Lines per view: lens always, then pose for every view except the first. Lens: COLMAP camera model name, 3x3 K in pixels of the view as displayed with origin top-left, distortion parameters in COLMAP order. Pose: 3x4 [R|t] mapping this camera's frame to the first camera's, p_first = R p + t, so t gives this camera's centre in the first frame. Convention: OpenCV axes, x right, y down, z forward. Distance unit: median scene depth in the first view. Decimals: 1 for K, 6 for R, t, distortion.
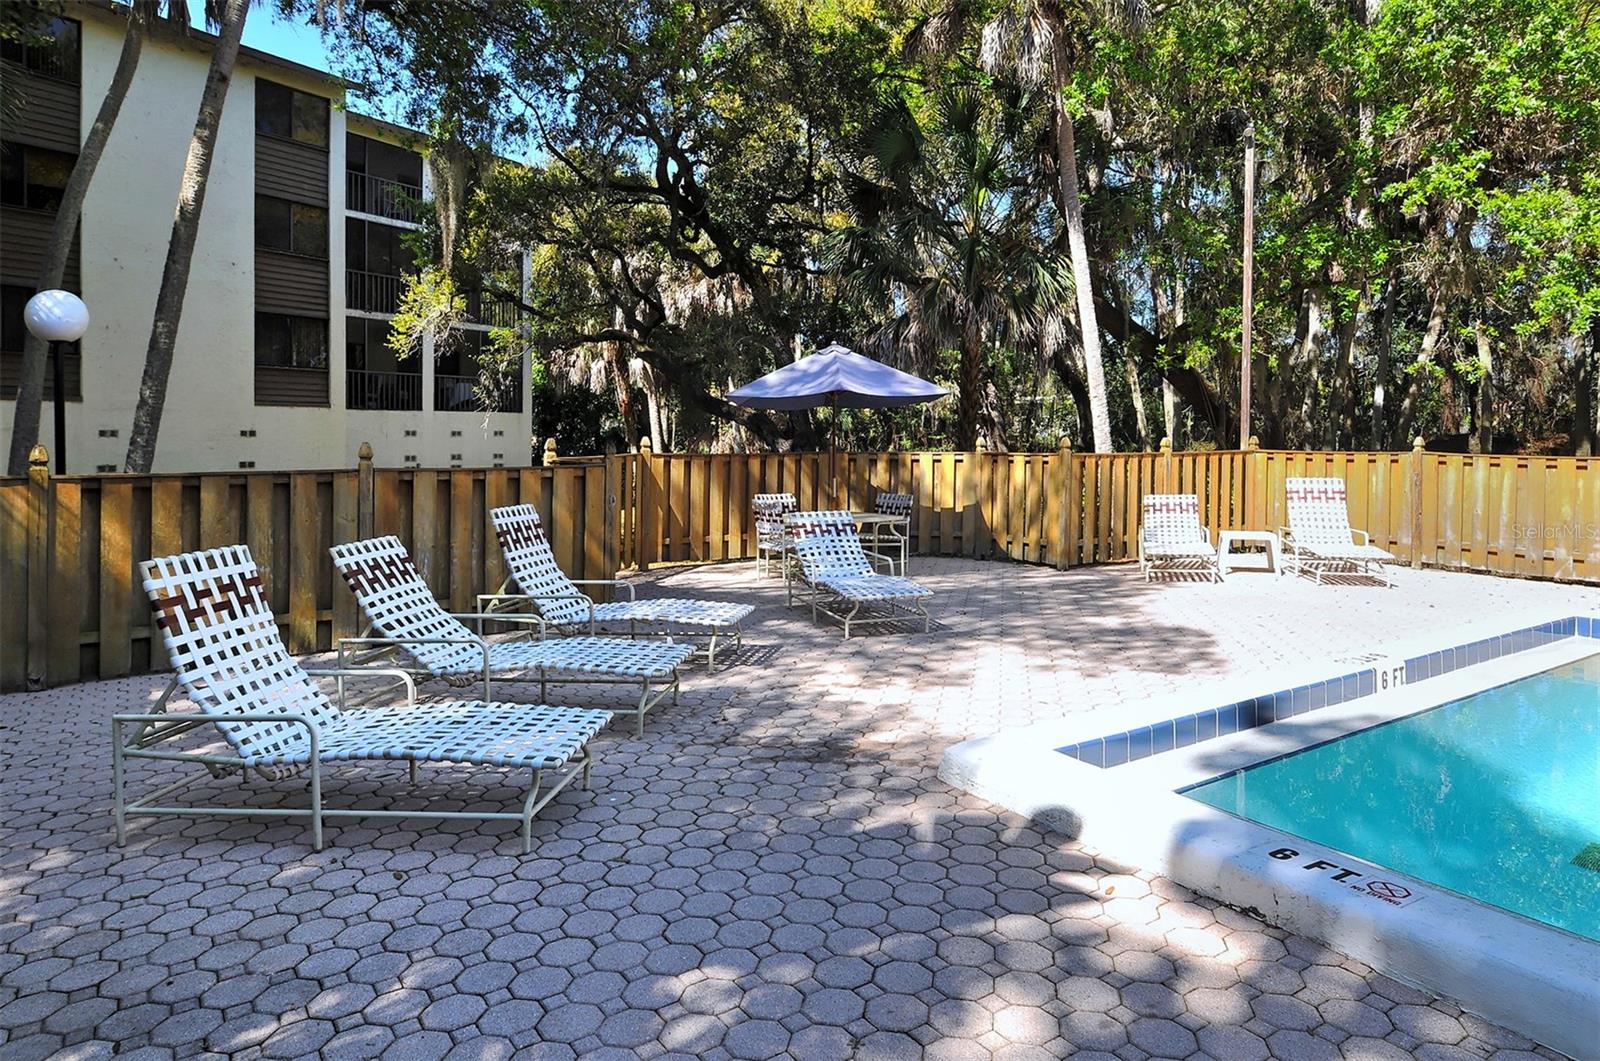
lens RADIAL K [[965.5, 0, 800.9], [0, 965.5, 525.5], [0, 0, 1]] dist [0.004243, 0.000515]
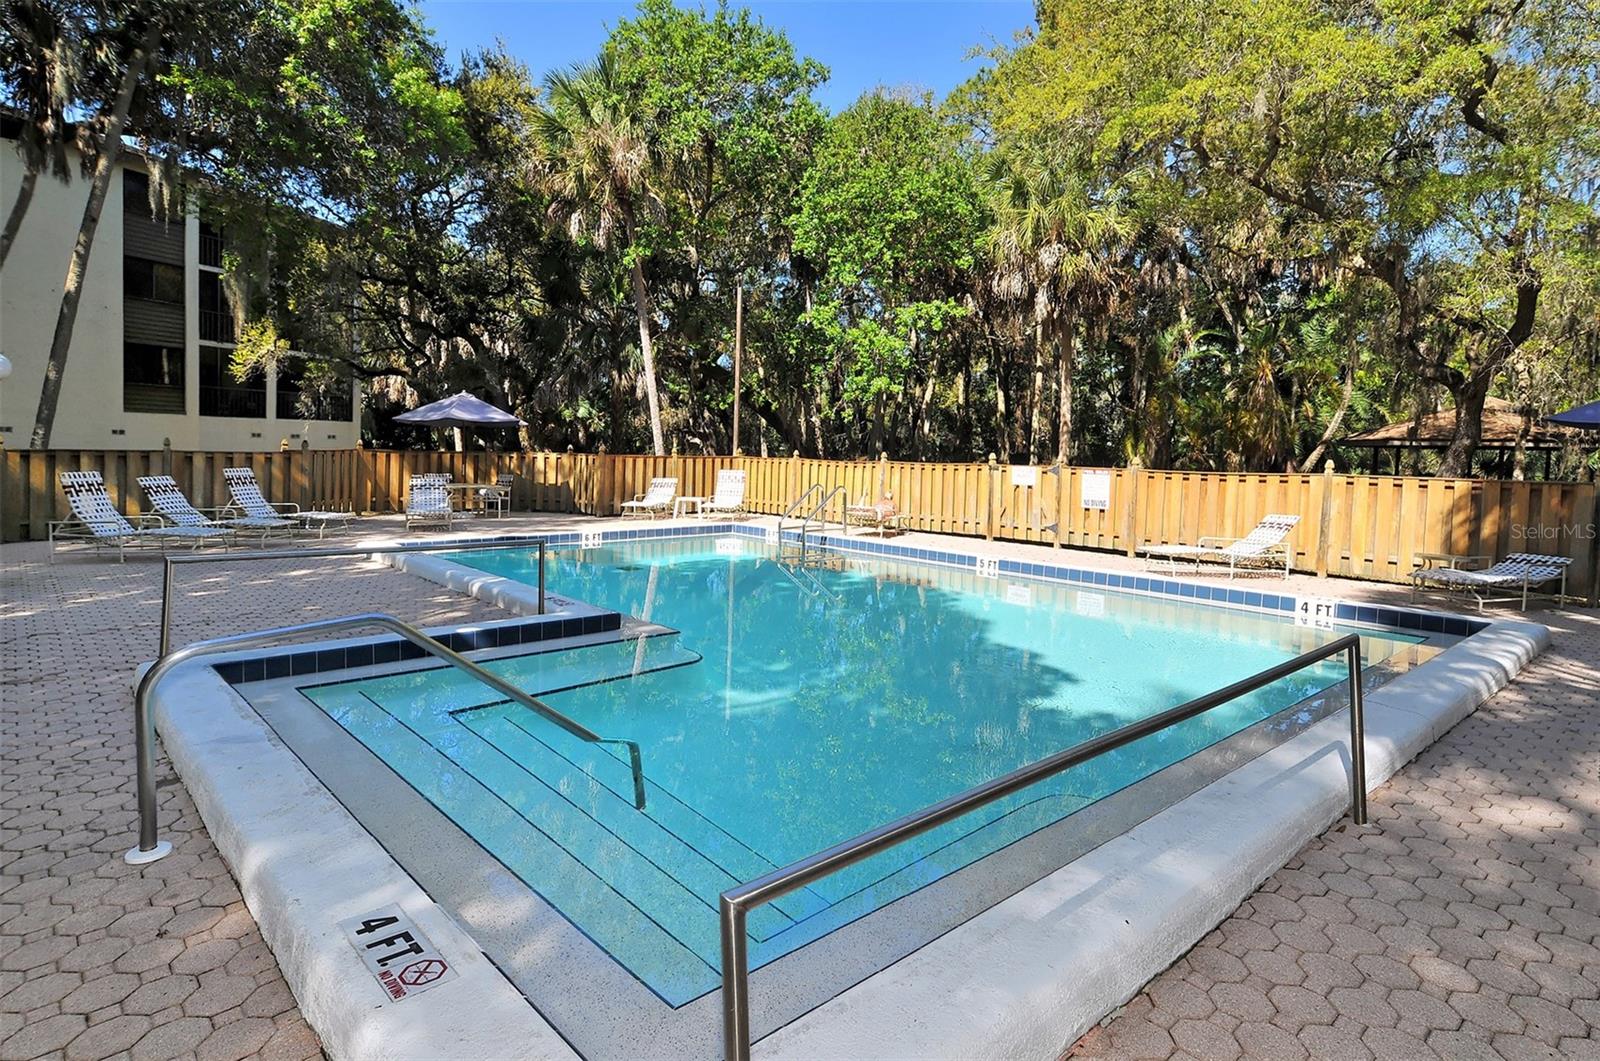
lens RADIAL K [[826.1, 0, 799.1], [0, 826.1, 538.1], [0, 0, 1]] dist [-0.000390, -0.000212]
pose [[0.986880, 0.006121, 0.161337, 0.188070], [-0.008663, 0.999849, 0.015058, 0.028616], [-0.161220, -0.016258, 0.986785, -0.304756]]
